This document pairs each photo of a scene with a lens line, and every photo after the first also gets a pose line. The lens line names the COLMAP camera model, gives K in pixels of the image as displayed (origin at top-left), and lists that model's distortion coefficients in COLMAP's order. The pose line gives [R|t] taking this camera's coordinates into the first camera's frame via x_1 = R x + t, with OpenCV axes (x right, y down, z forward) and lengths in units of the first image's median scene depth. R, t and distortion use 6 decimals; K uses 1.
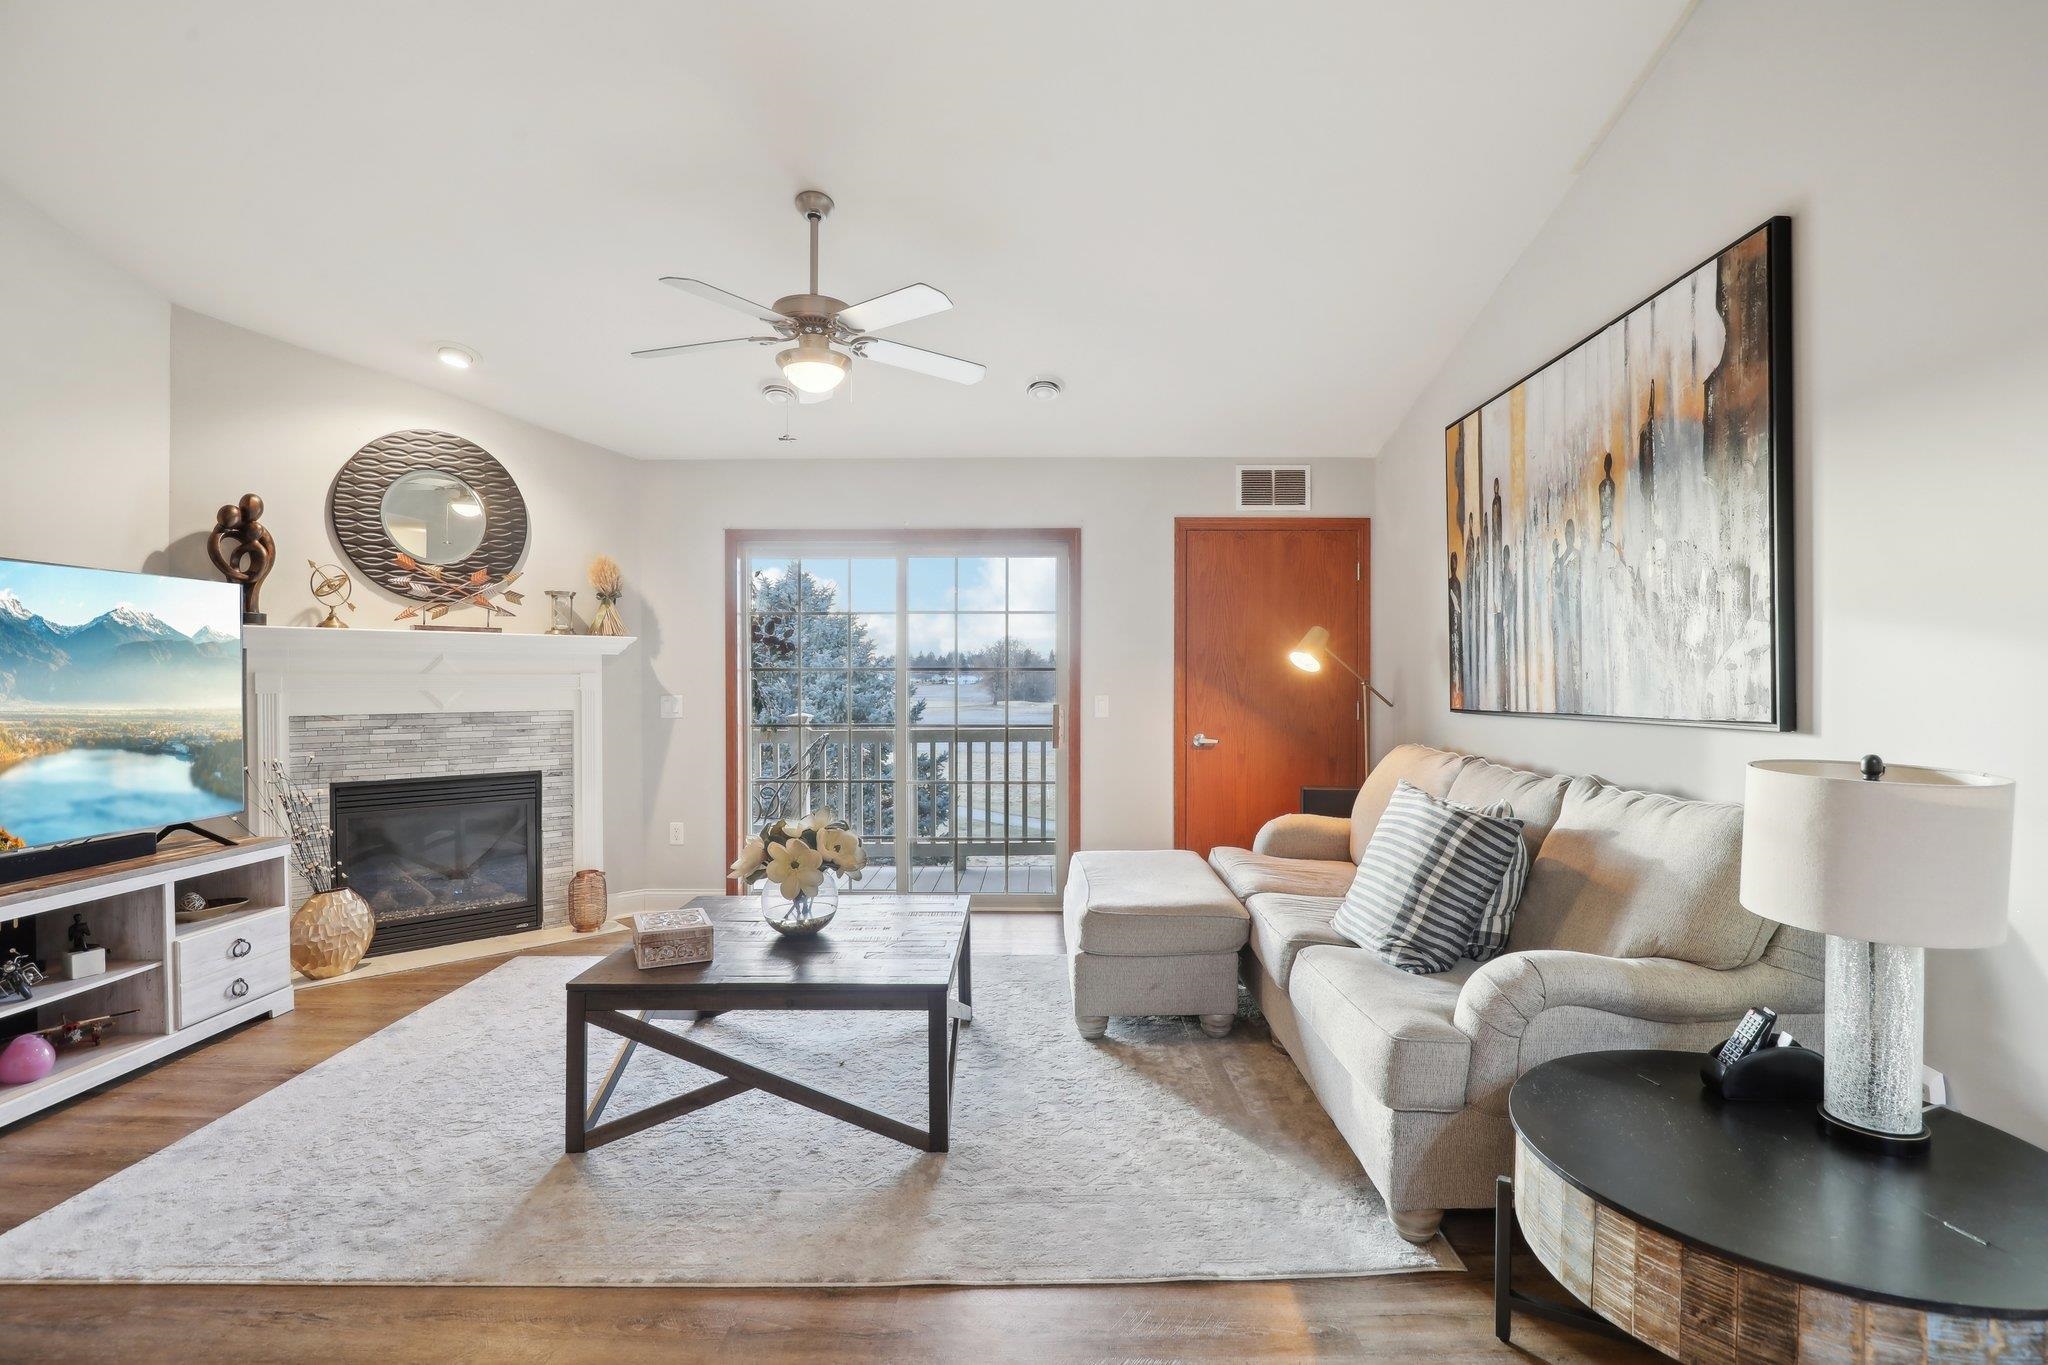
lens RADIAL K [[941.6, 0, 1045.6], [0, 941.6, 683.5], [0, 0, 1]] dist [-0.035892, 0.000464]
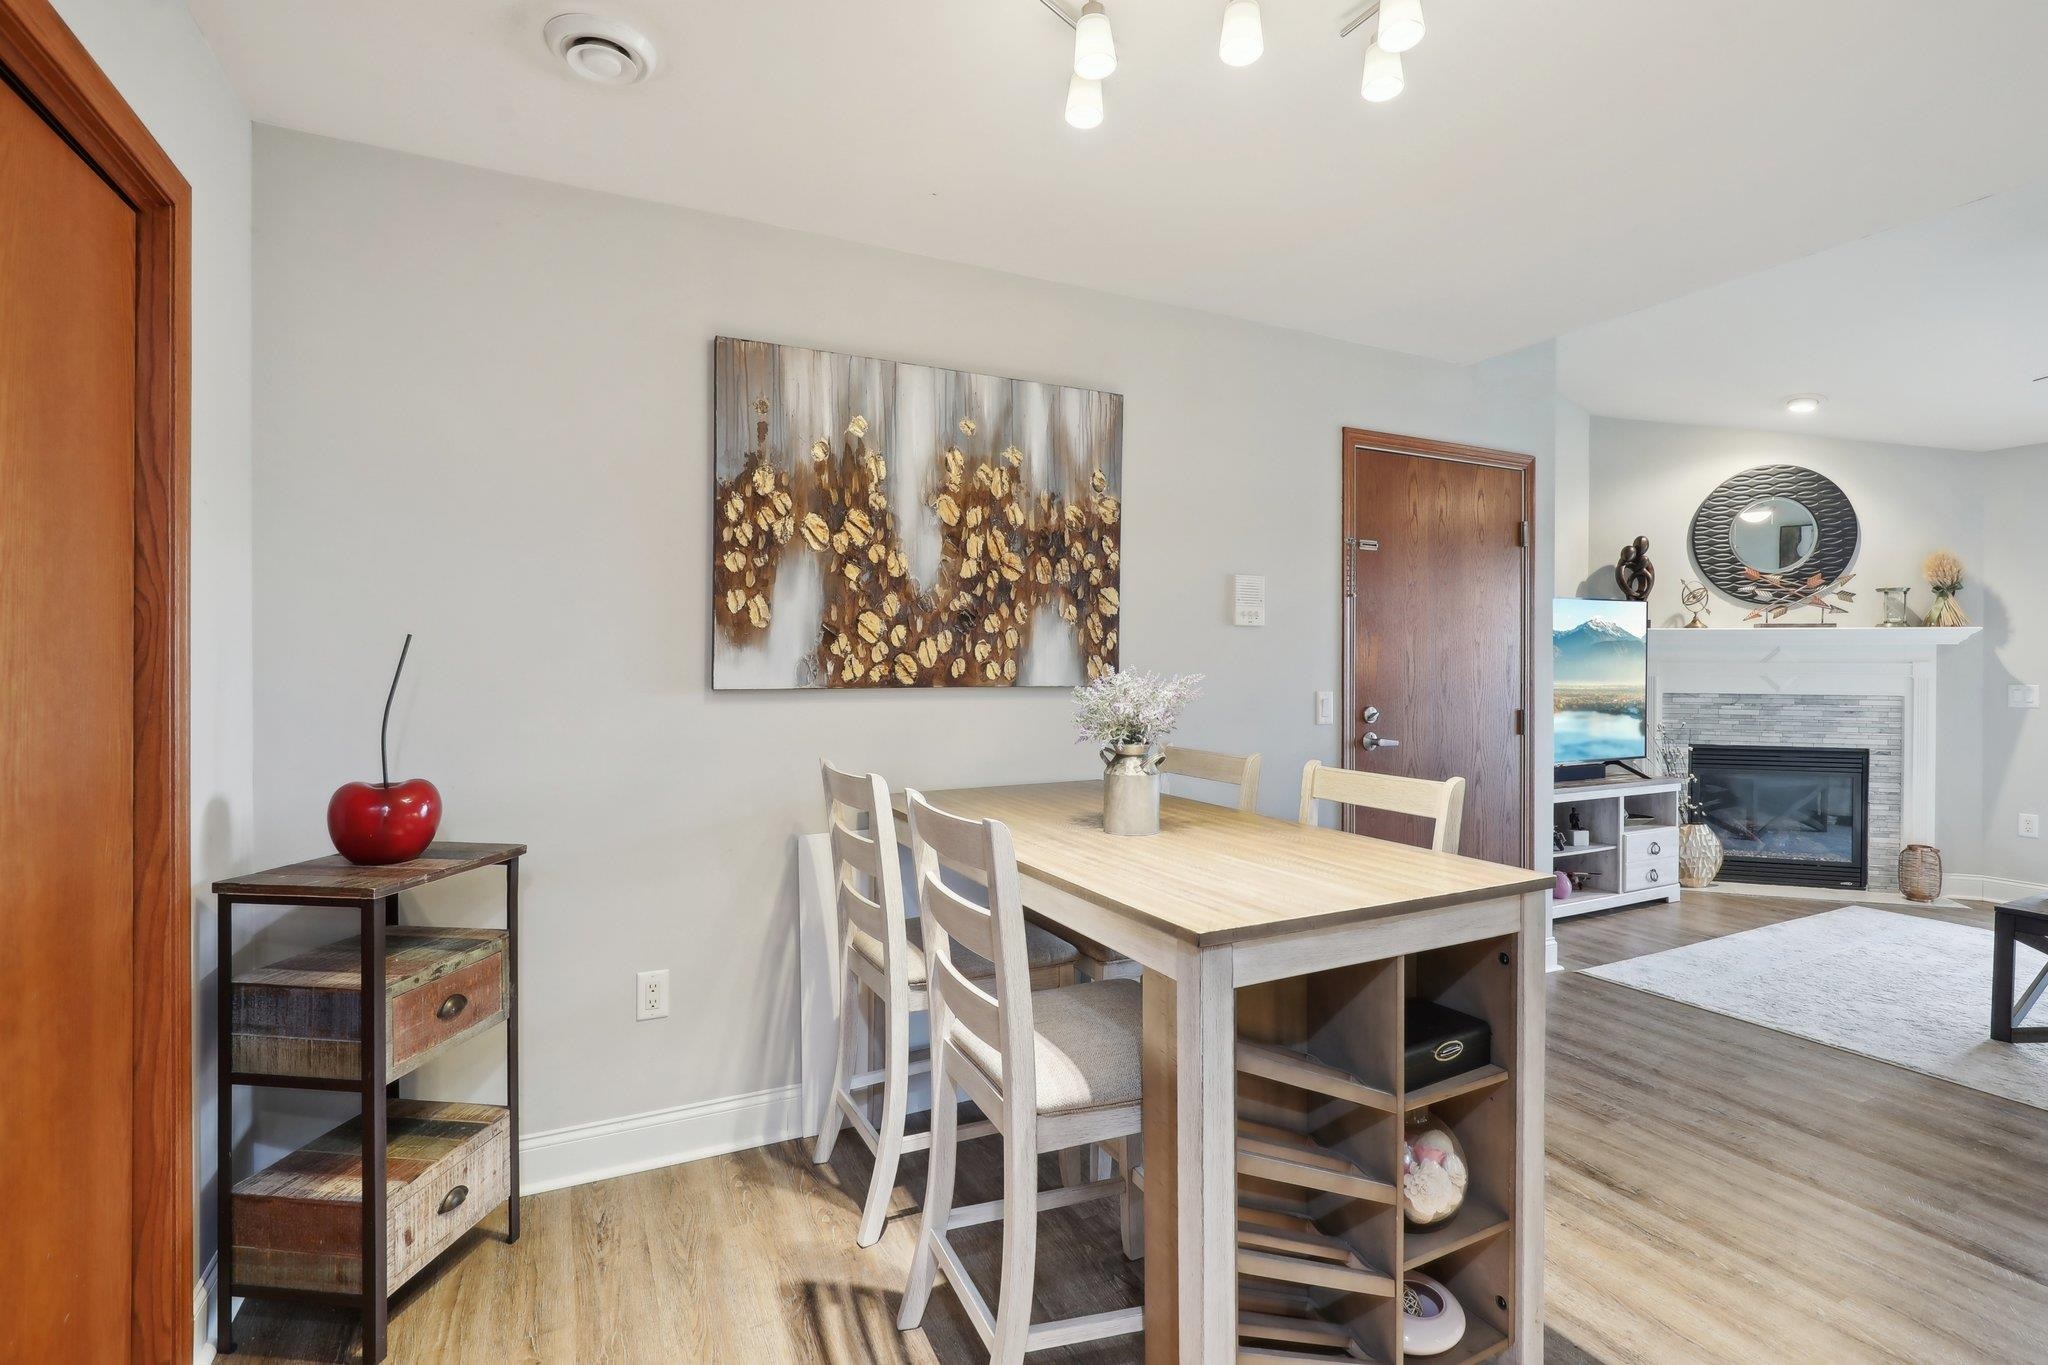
lens RADIAL K [[961.9, 0, 1037.2], [0, 961.9, 669.2], [0, 0, 1]] dist [-0.005258, -0.000435]
pose [[0.452287, 0.007842, -0.891838, 0.039704], [-0.008239, 0.999955, 0.004615, 0.000751], [0.891835, 0.005260, 0.452331, -0.504131]]
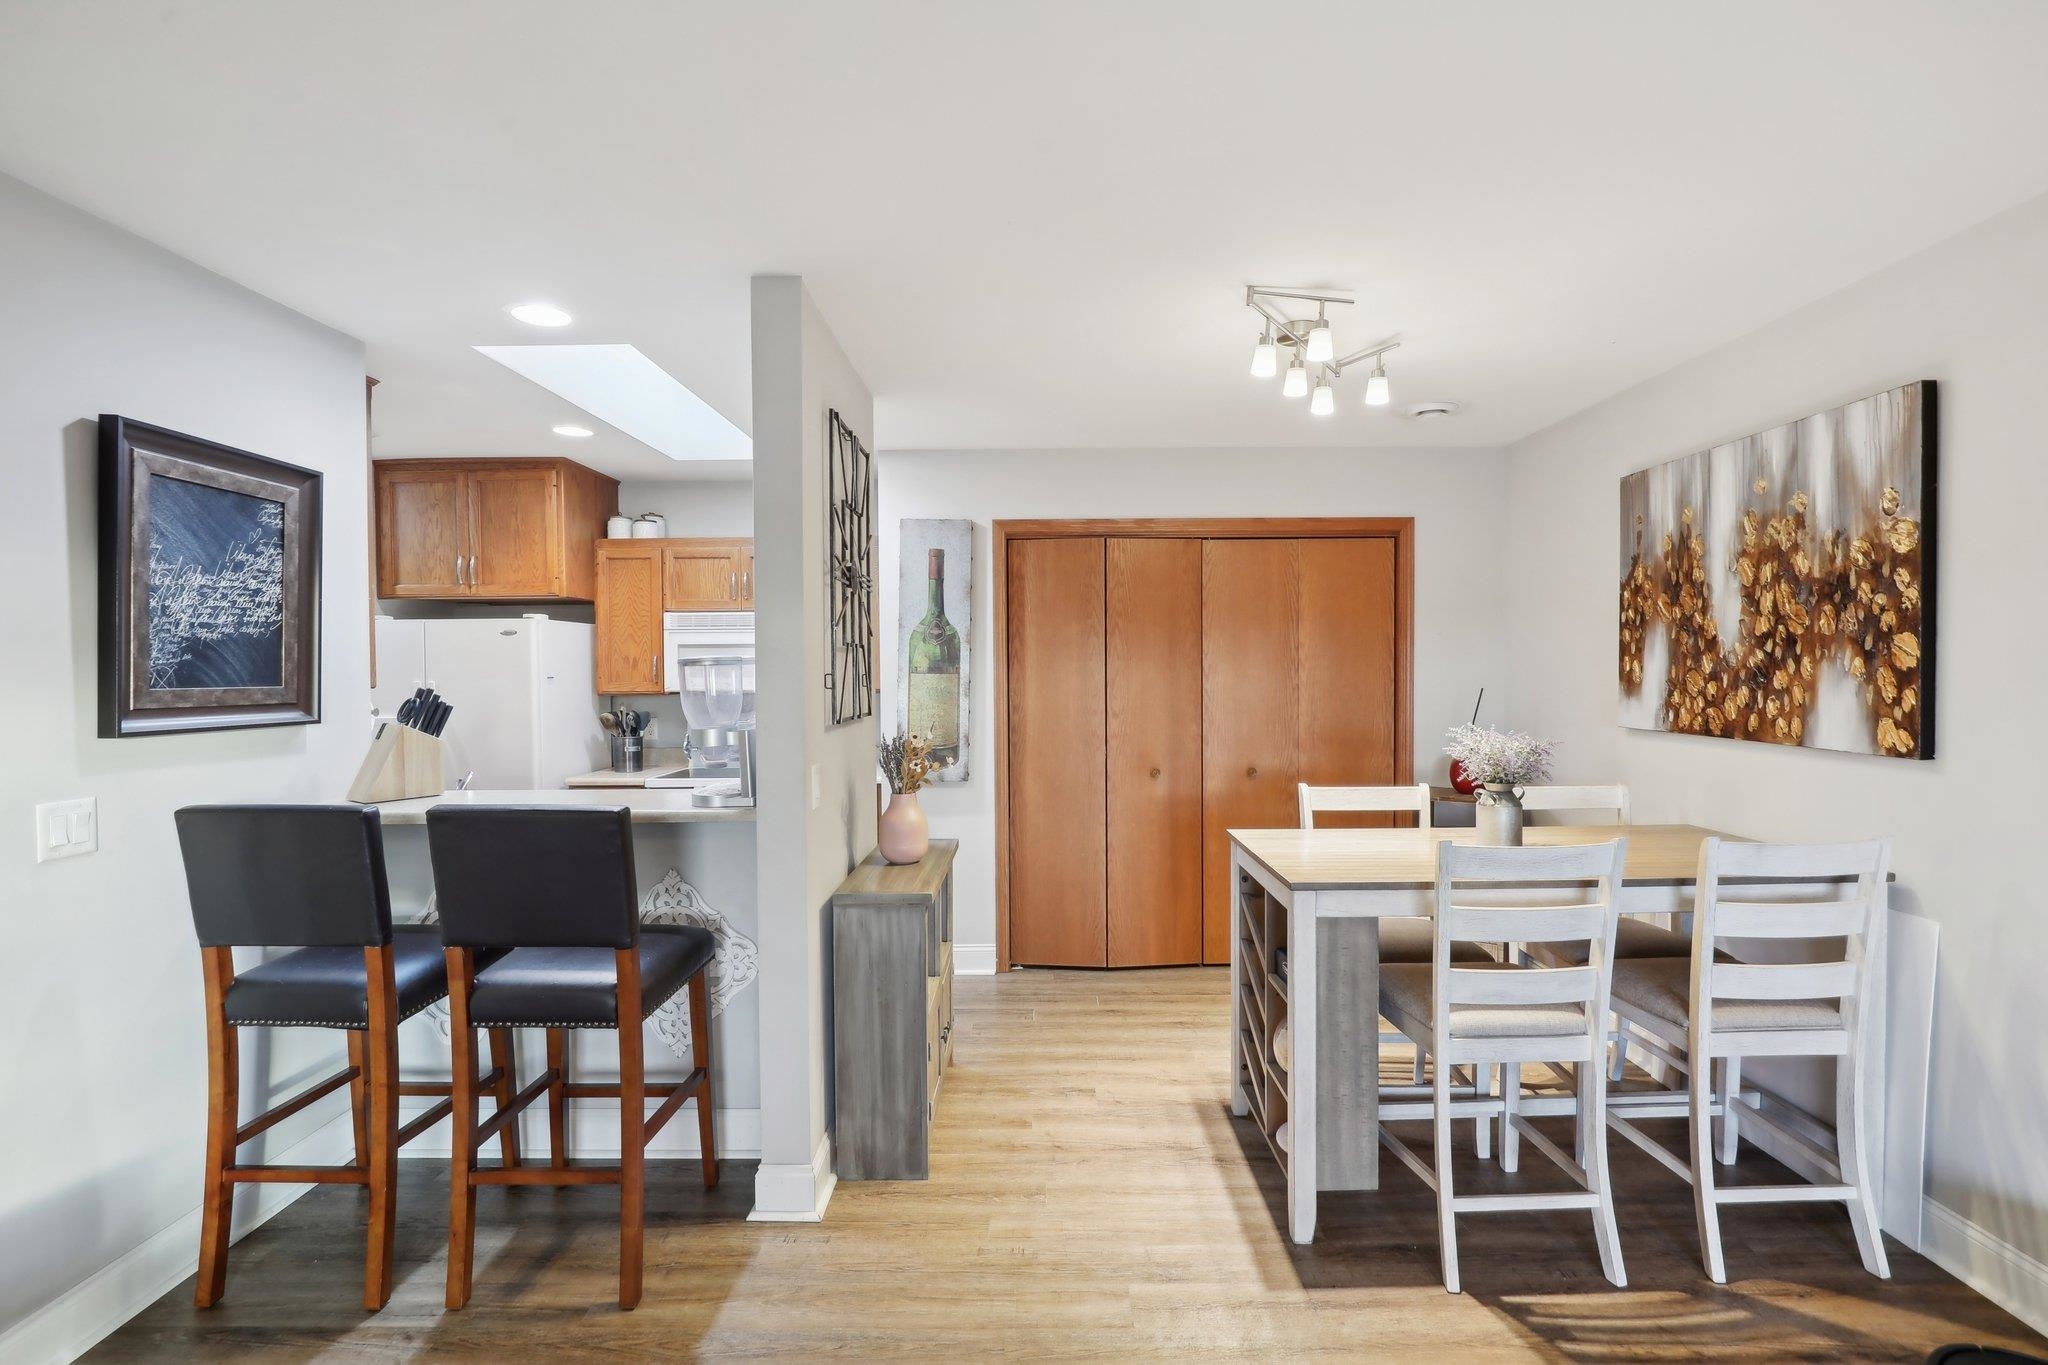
lens RADIAL K [[959.6, 0, 1036.7], [0, 959.6, 680.5], [0, 0, 1]] dist [-0.023530, 0.006934]
pose [[-0.999972, 0.007379, 0.001151, -0.076271], [0.007404, 0.999699, 0.023397, -0.050438], [-0.000978, 0.023404, -0.999726, 0.507533]]
